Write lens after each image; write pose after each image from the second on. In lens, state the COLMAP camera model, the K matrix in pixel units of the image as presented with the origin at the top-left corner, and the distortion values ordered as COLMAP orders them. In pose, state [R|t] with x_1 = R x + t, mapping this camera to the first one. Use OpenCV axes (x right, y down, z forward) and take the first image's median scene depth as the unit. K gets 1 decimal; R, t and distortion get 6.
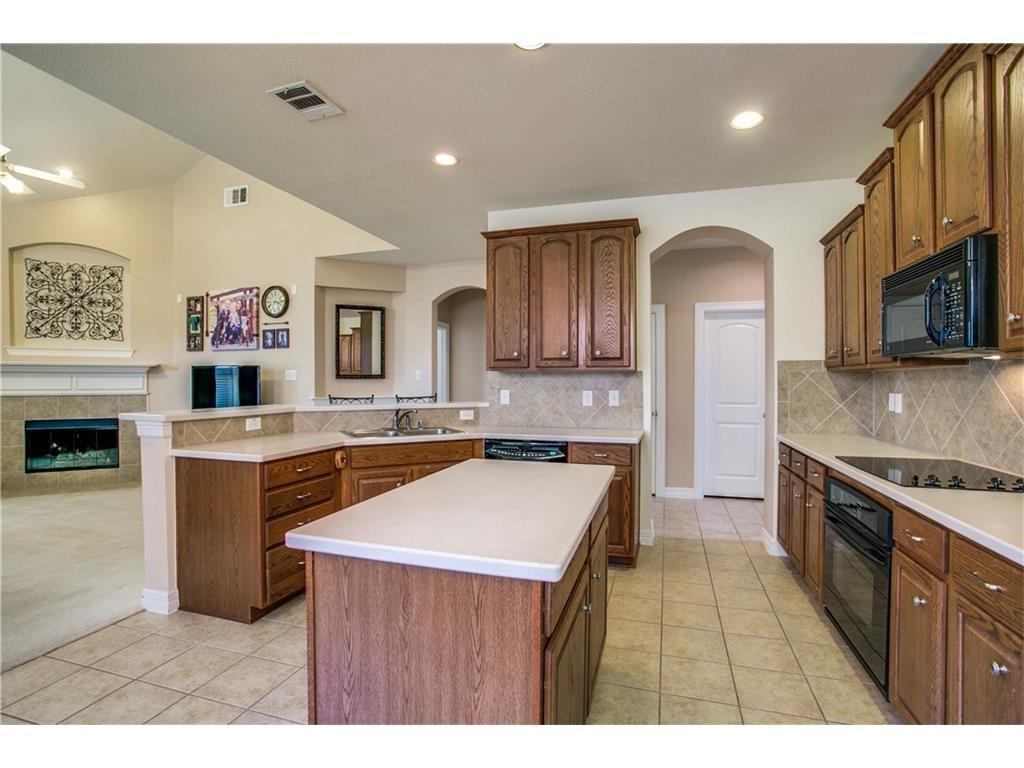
lens RADIAL K [[495.8, 0, 512.1], [0, 495.8, 380.7], [0, 0, 1]] dist [-0.047048, 0.005836]
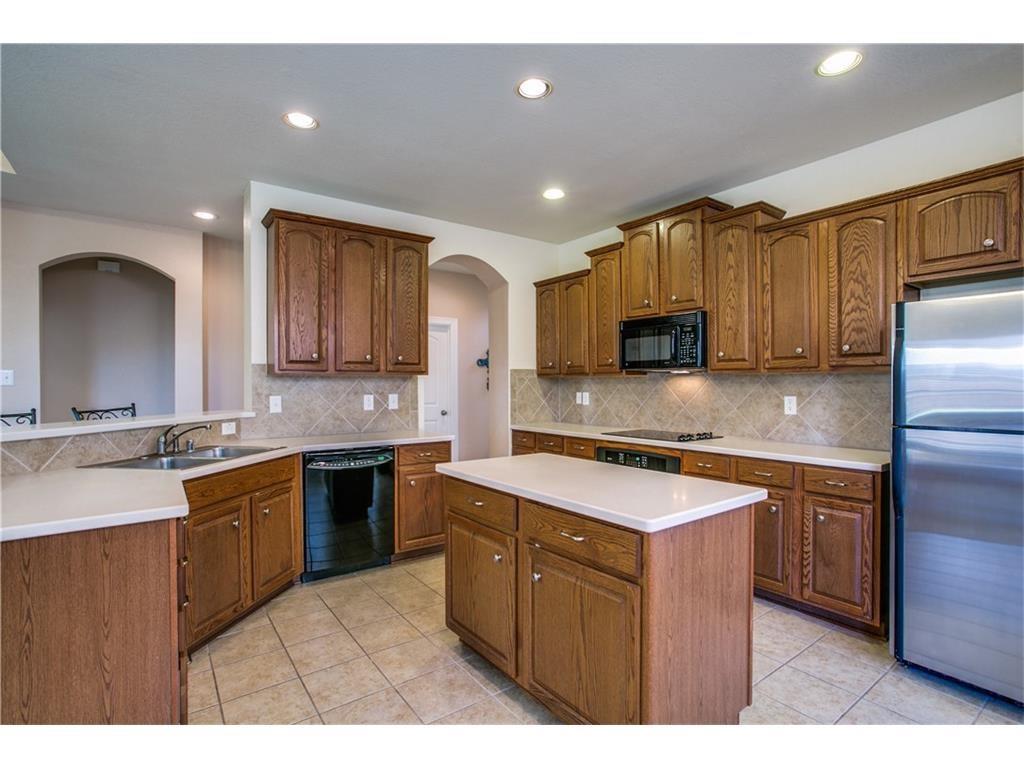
lens RADIAL K [[495.8, 0, 516.4], [0, 495.8, 385.4], [0, 0, 1]] dist [-0.047048, 0.005836]
pose [[0.599092, -0.005420, 0.800662, -0.500038], [0.002646, 0.999985, 0.004790, -0.002971], [-0.800676, -0.000751, 0.599097, 0.179290]]
